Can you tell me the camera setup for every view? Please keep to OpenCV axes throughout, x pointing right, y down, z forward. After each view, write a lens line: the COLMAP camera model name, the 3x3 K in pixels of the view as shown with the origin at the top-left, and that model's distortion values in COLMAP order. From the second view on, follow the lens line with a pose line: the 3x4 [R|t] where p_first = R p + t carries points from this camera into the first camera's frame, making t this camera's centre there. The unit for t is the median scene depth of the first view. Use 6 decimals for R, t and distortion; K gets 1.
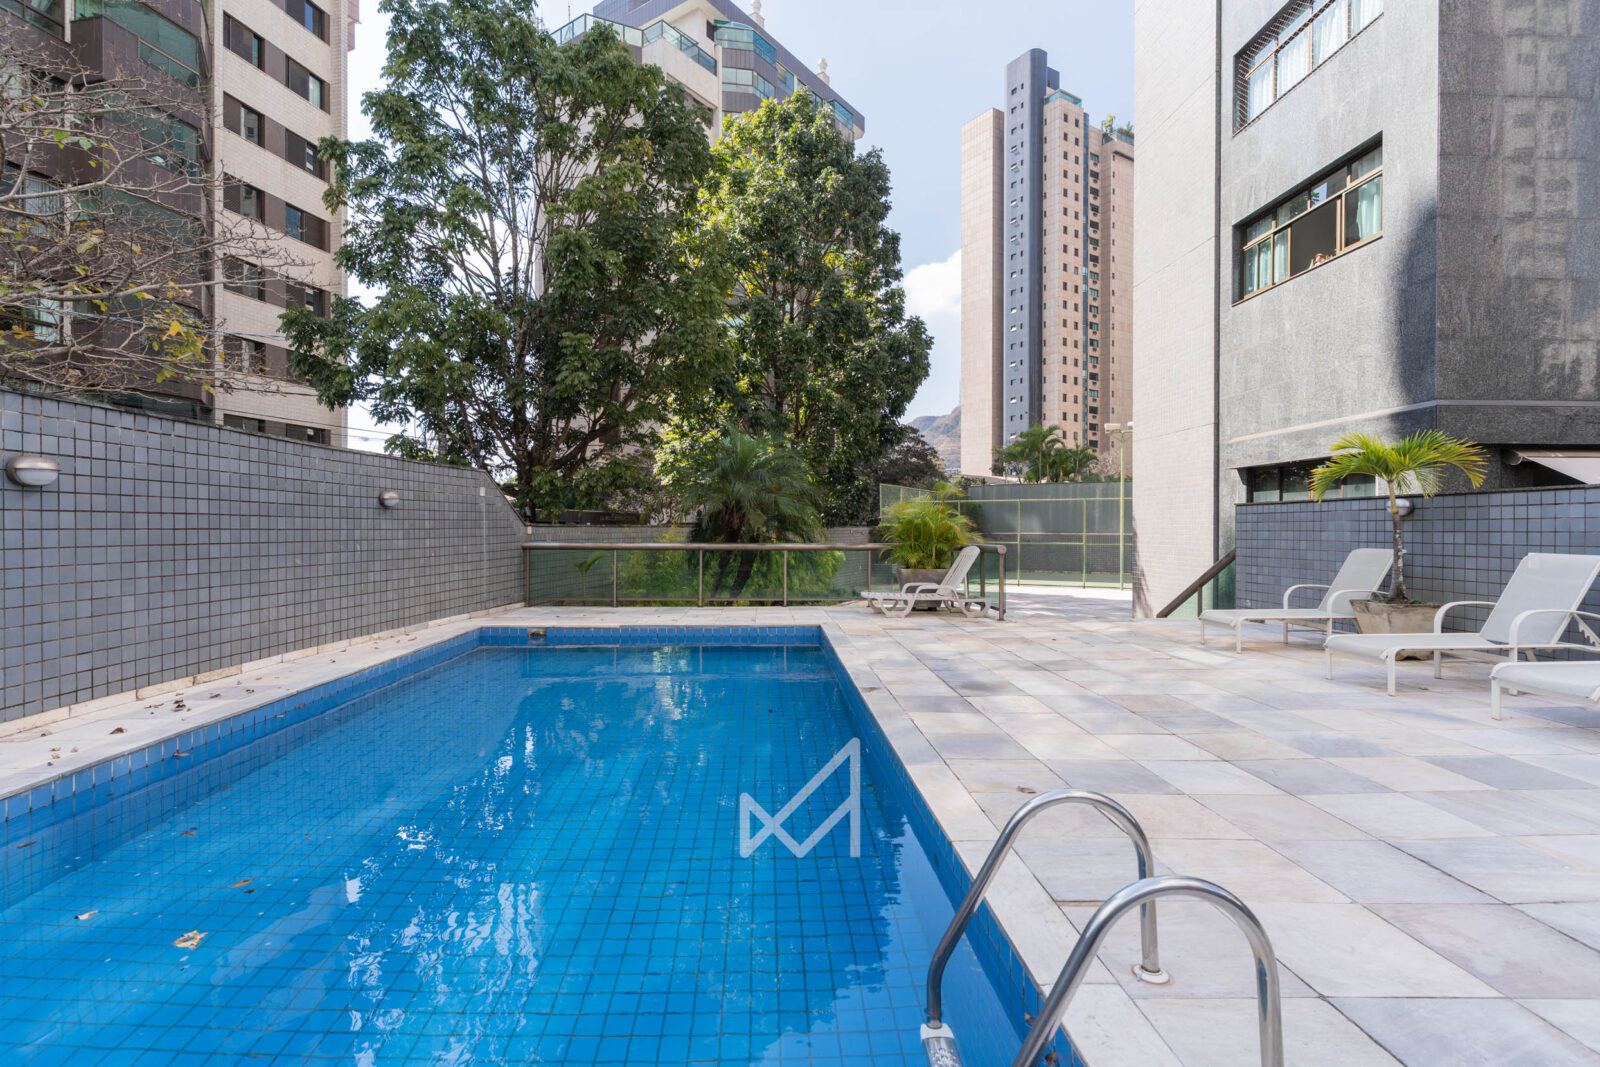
lens RADIAL K [[783.2, 0, 794.7], [0, 783.2, 530.5], [0, 0, 1]] dist [0.006090, 0.000369]
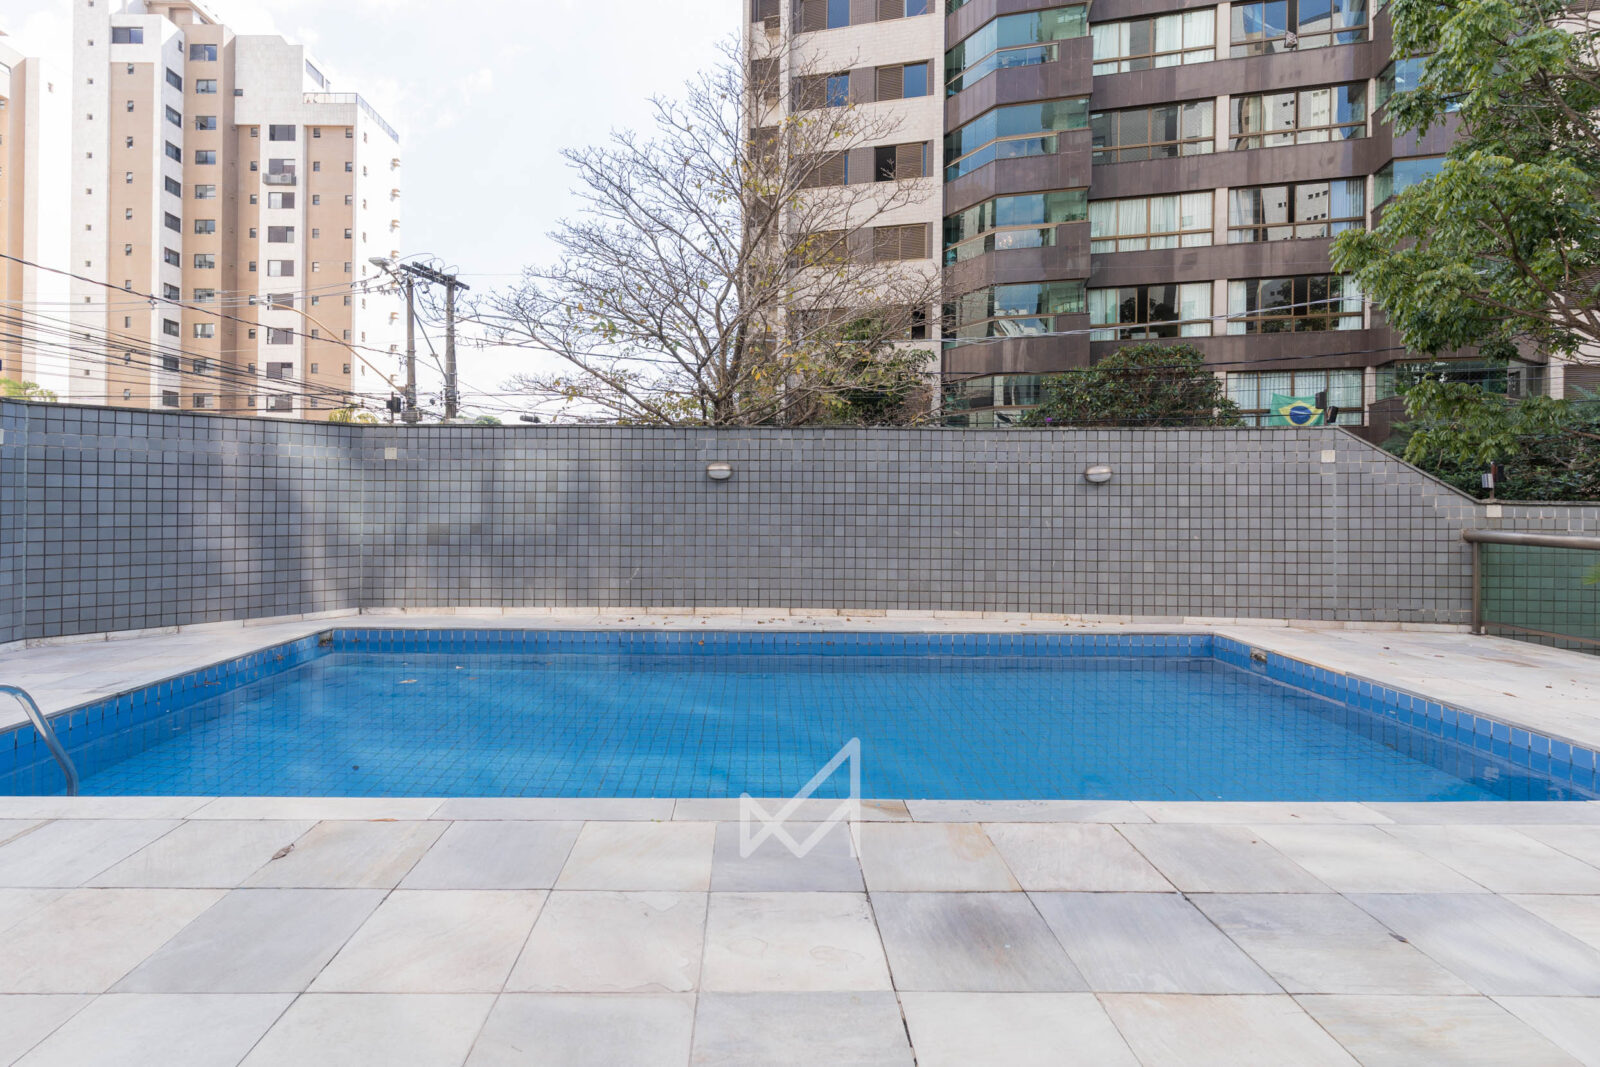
lens RADIAL K [[783.2, 0, 748.6], [0, 783.2, 494.4], [0, 0, 1]] dist [0.006090, 0.000369]
pose [[-0.056857, -0.005437, -0.998368, 0.661430], [-0.009178, 0.999946, -0.004923, -0.011205], [0.998340, 0.008883, -0.056904, 0.953164]]
